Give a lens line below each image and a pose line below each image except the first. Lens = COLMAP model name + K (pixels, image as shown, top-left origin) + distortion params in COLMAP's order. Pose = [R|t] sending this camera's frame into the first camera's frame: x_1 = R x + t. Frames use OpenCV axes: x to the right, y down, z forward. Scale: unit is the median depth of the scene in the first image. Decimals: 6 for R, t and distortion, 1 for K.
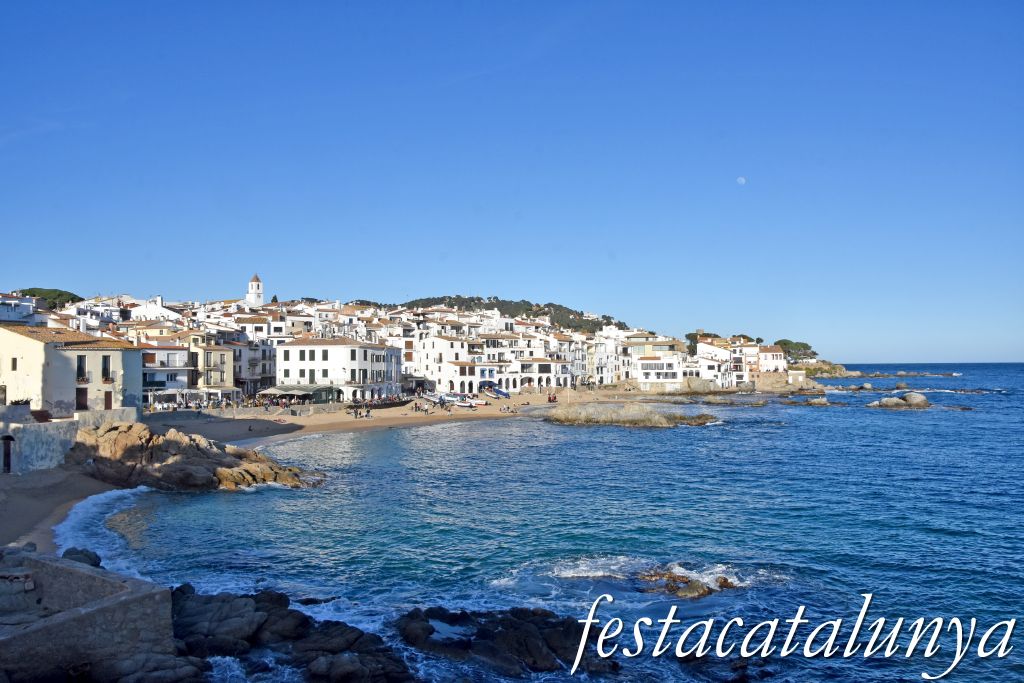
lens RADIAL K [[799.0, 0, 505.2], [0, 799.0, 343.4], [0, 0, 1]] dist [-0.156288, 0.099703]
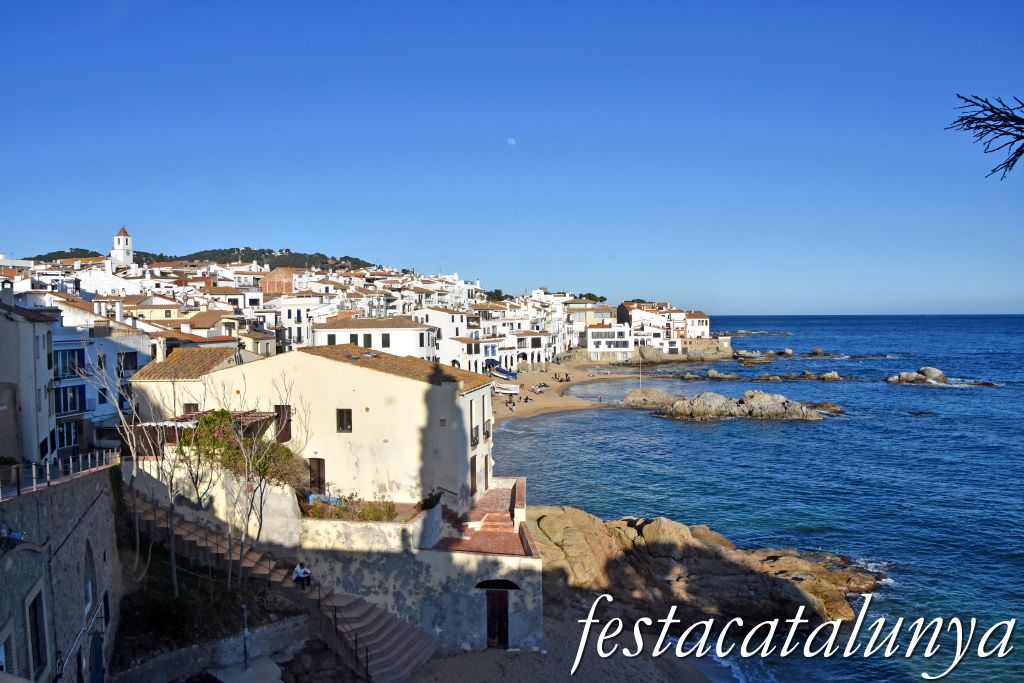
lens RADIAL K [[799.0, 0, 505.2], [0, 799.0, 343.4], [0, 0, 1]] dist [-0.156288, 0.099703]
pose [[0.960396, -0.013913, 0.278292, -0.239676], [-0.002685, 0.998244, 0.059173, -0.021285], [-0.278627, -0.057577, 0.958672, 0.148431]]
